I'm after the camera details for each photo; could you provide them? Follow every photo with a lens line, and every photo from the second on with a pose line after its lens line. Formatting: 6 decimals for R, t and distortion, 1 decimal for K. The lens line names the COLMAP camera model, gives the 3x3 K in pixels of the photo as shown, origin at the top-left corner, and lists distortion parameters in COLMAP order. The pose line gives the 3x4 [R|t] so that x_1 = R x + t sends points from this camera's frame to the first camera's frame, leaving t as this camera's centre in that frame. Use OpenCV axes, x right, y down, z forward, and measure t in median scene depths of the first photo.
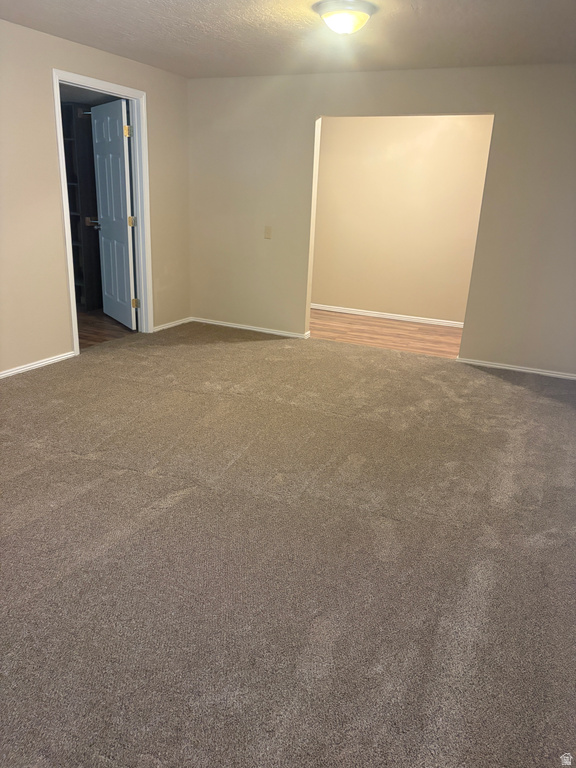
lens RADIAL K [[580.7, 0, 286.3], [0, 580.7, 386.5], [0, 0, 1]] dist [0.040555, -0.049003]
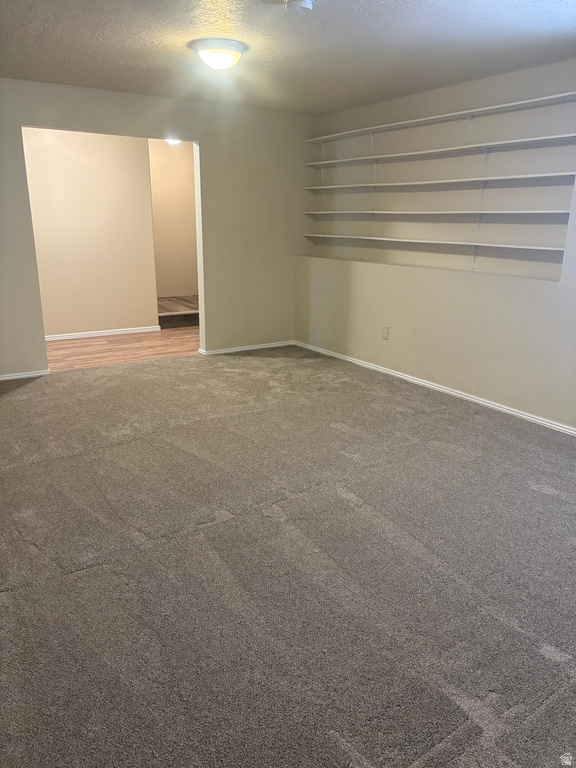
lens RADIAL K [[580.7, 0, 286.0], [0, 580.7, 381.9], [0, 0, 1]] dist [0.040555, -0.049003]
pose [[0.517759, -0.264833, 0.813504, -0.654895], [0.278677, 0.951228, 0.132304, -0.114342], [-0.808867, 0.158204, 0.566310, 0.268342]]
